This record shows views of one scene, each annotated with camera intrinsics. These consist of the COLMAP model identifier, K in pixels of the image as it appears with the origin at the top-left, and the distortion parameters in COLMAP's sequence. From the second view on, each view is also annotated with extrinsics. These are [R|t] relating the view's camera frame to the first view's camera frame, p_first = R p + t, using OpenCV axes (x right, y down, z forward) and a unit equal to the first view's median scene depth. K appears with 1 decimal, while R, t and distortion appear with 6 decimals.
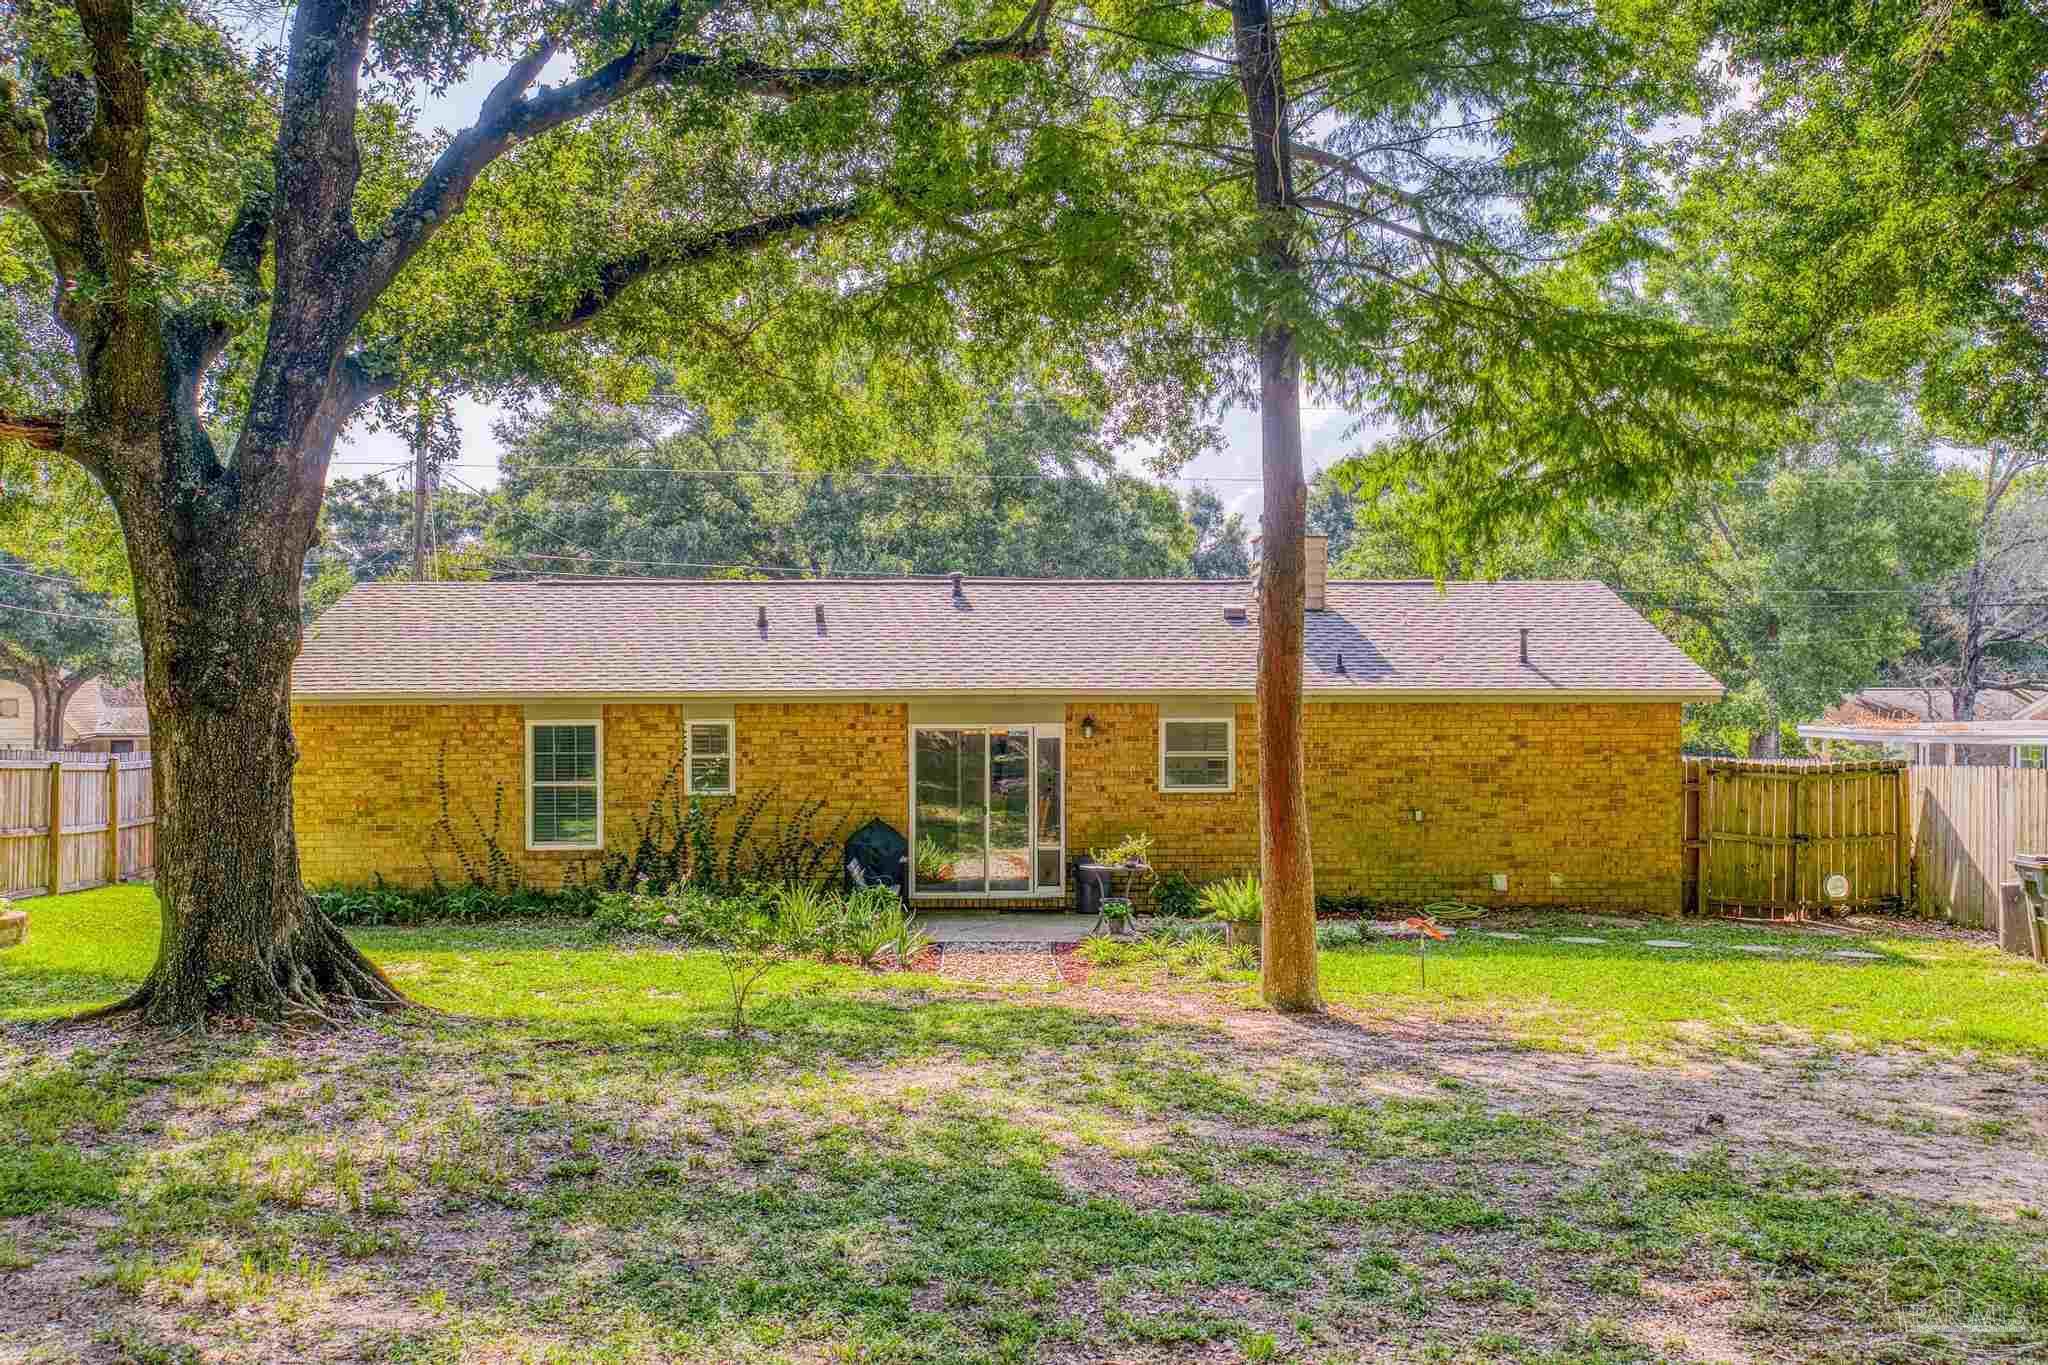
lens RADIAL K [[1919.8, 0, 1027.4], [0, 1919.8, 690.9], [0, 0, 1]] dist [0.081763, 0.000000]
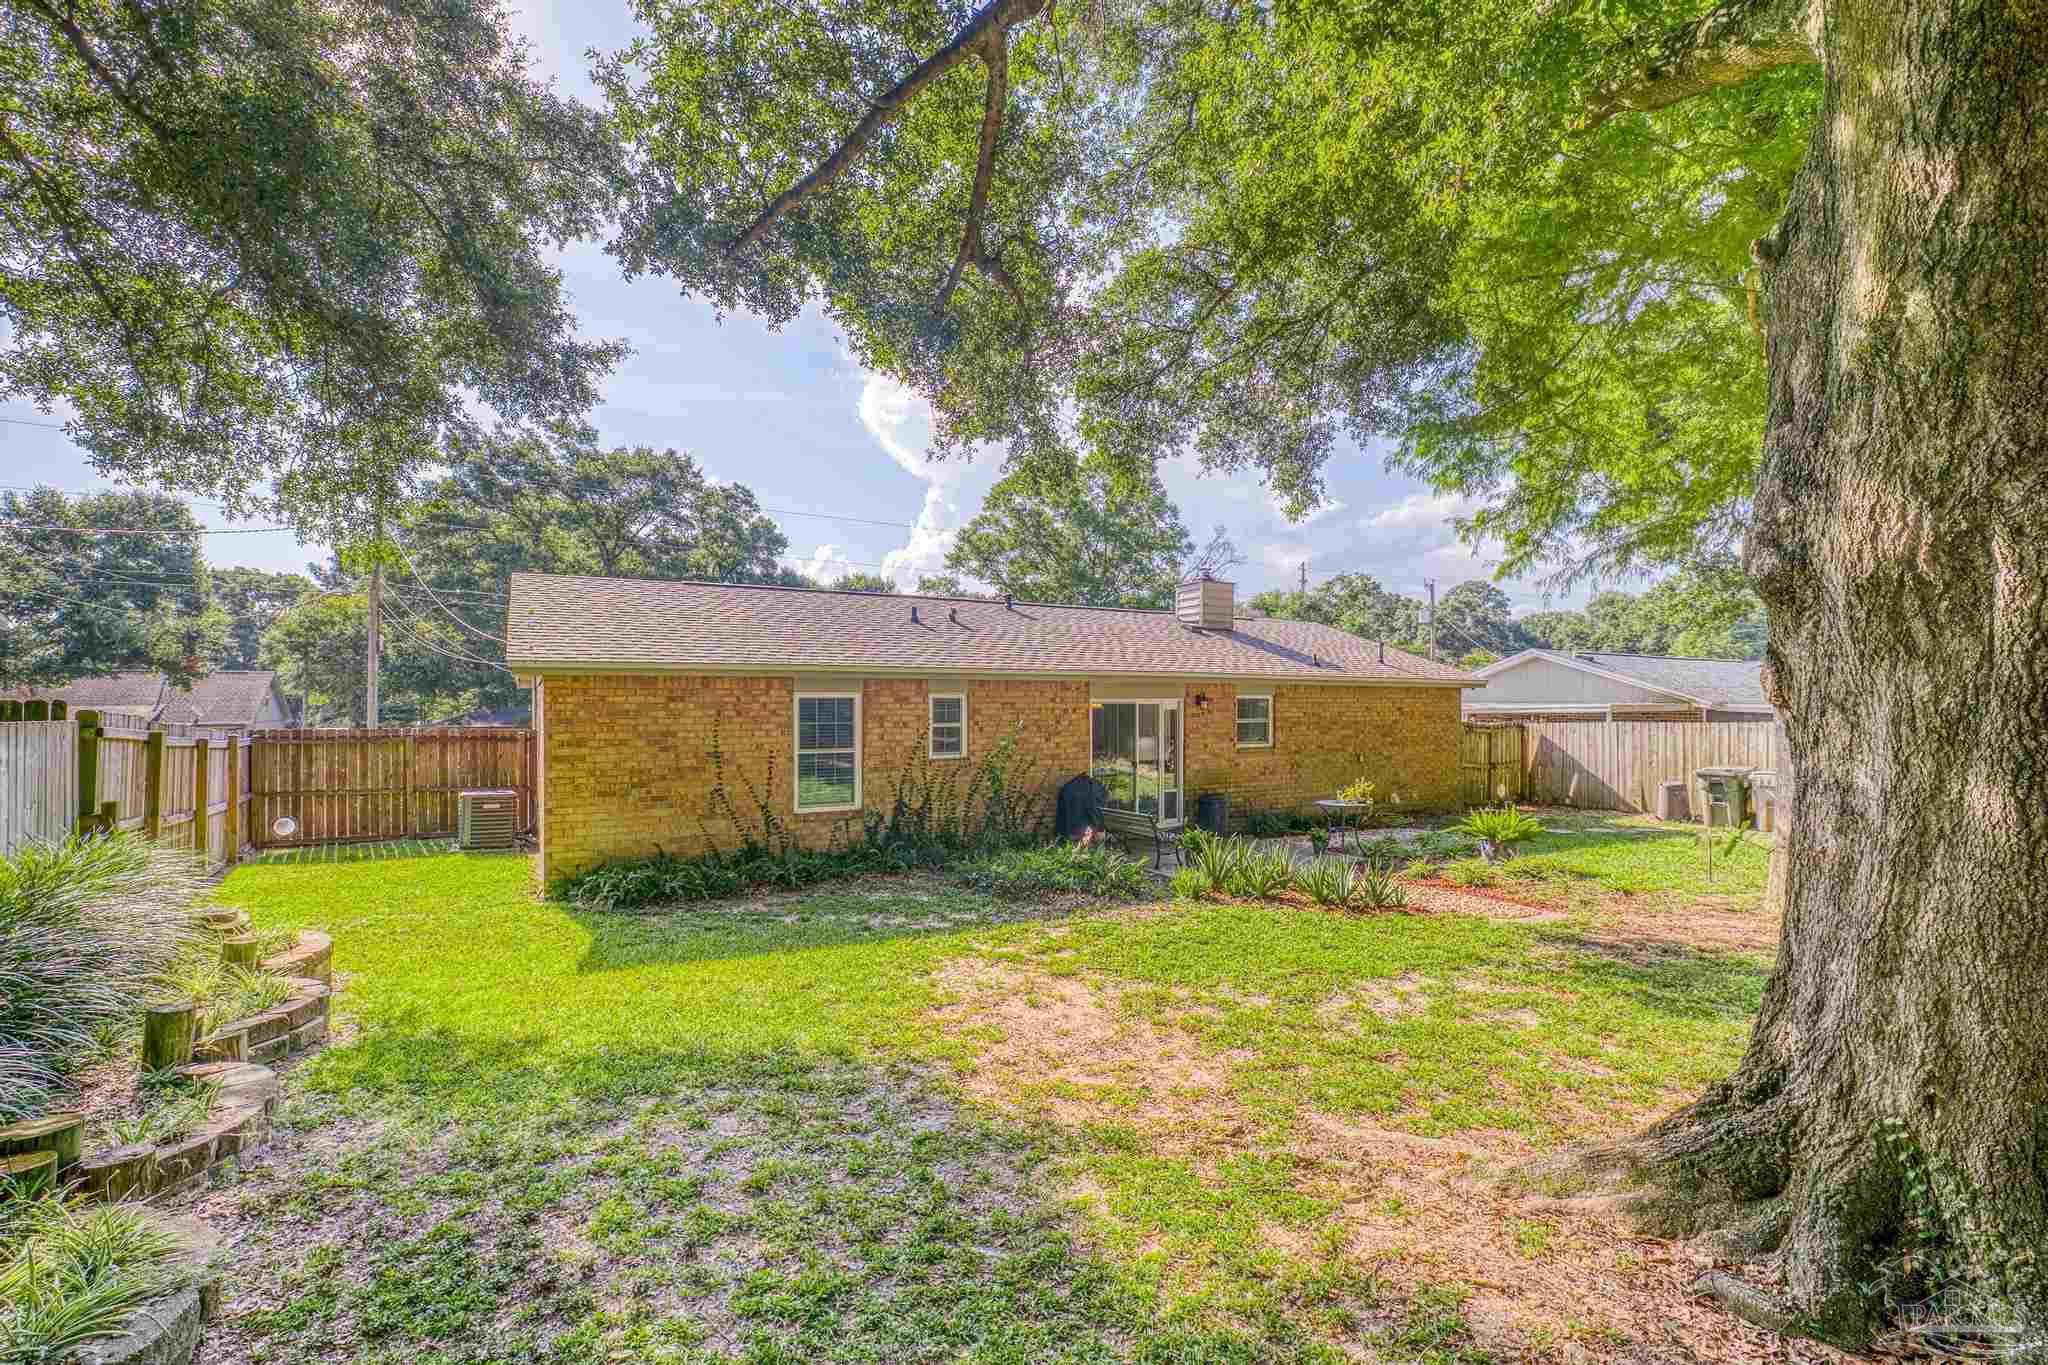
lens RADIAL K [[874.1, 0, 1018.3], [0, 874.1, 699.0], [0, 0, 1]] dist [-0.030742, 0.009214]
pose [[0.885290, 0.004389, 0.465018, -0.374459], [-0.000697, 0.999967, -0.008112, 0.022664], [-0.465038, 0.006857, 0.885264, 0.511871]]
